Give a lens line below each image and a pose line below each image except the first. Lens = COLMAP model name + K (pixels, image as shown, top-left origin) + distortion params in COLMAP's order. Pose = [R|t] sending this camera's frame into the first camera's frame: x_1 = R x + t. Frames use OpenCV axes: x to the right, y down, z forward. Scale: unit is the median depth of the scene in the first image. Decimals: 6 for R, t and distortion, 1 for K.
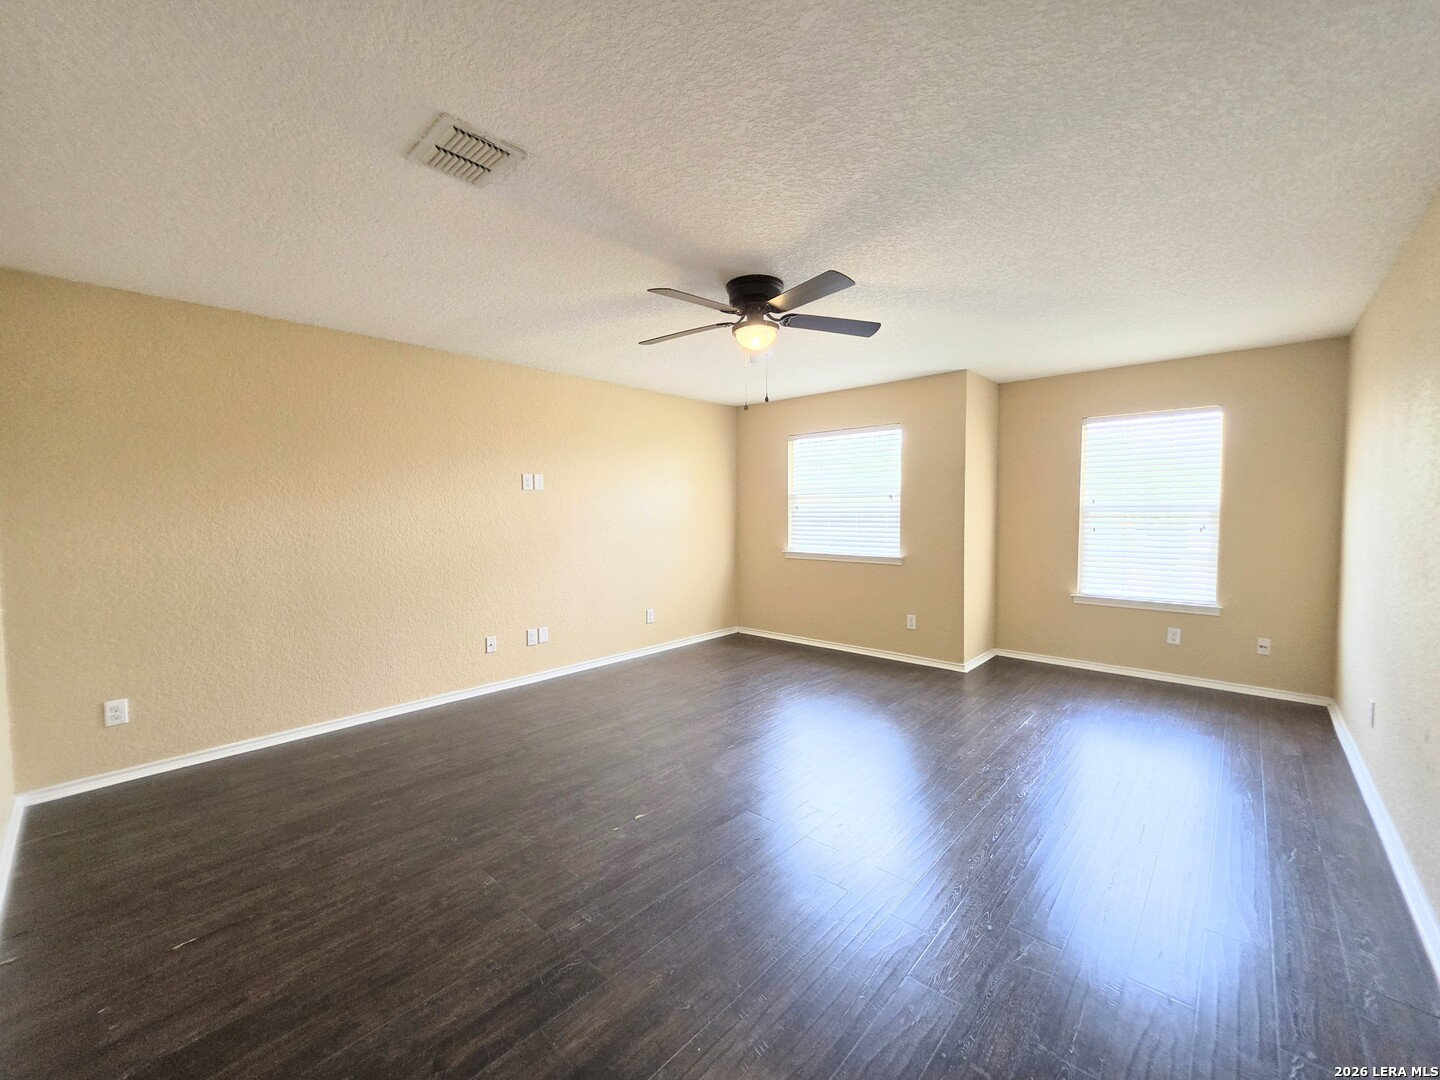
lens RADIAL K [[583.0, 0, 727.5], [0, 583.0, 536.3], [0, 0, 1]] dist [-0.002676, 0.000291]
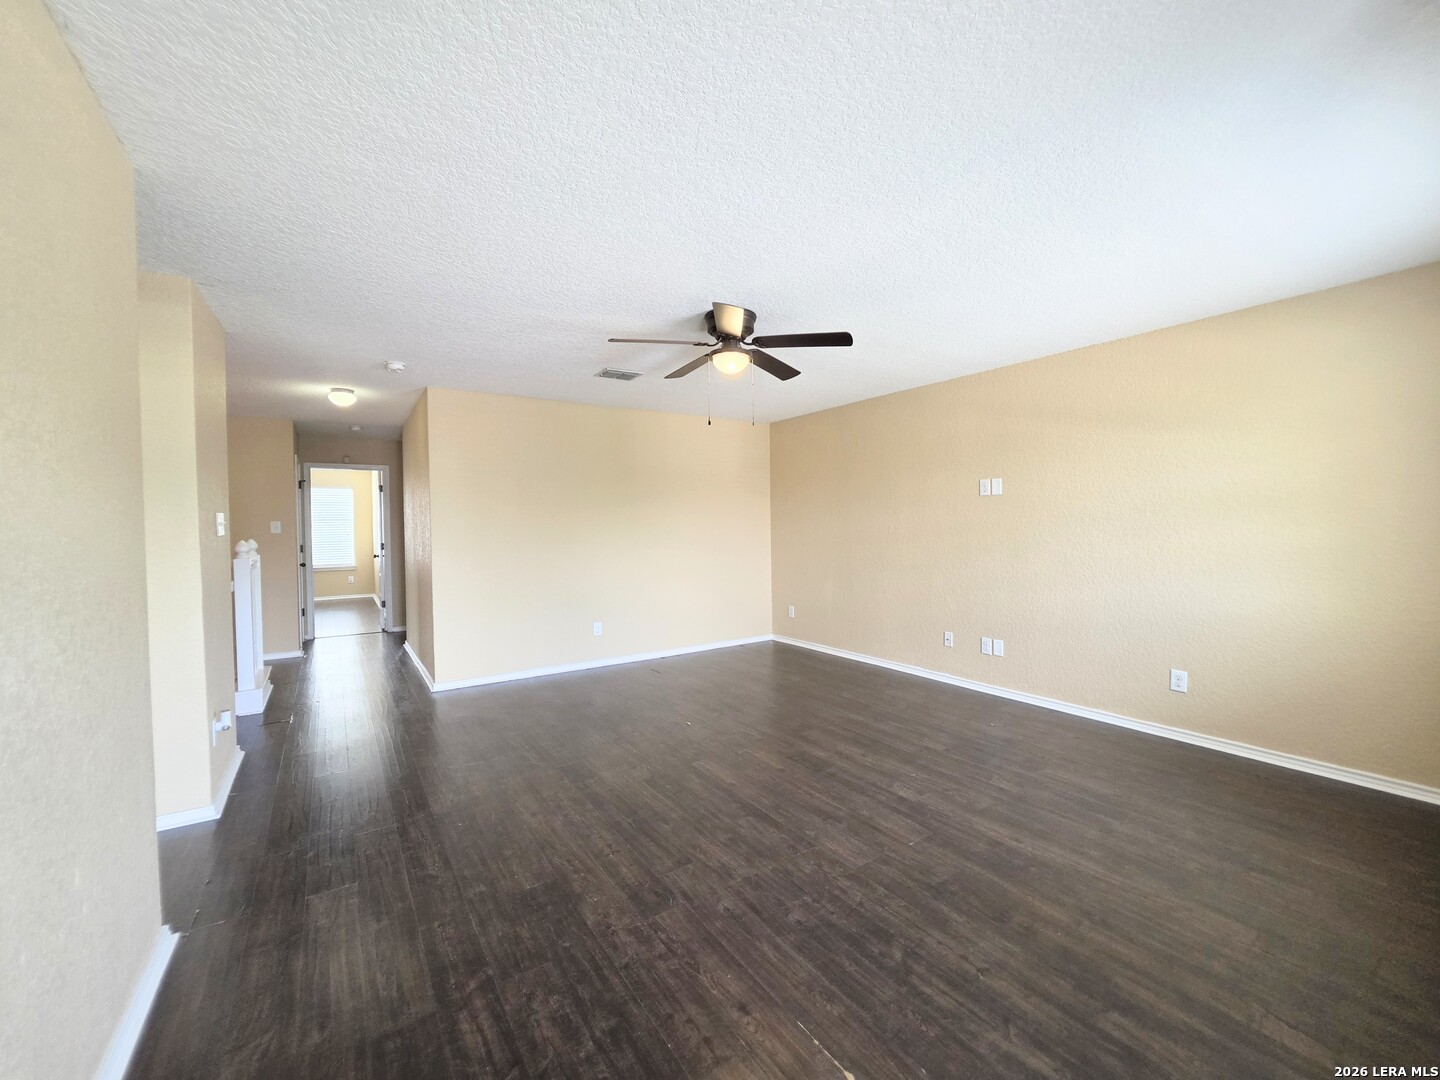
lens RADIAL K [[583.0, 0, 727.5], [0, 583.0, 536.3], [0, 0, 1]] dist [-0.002676, 0.000291]
pose [[-0.247401, 0.025627, -0.968574, 0.719542], [-0.024192, 0.999175, 0.032616, -0.032204], [0.968611, 0.031502, -0.246577, 0.822250]]
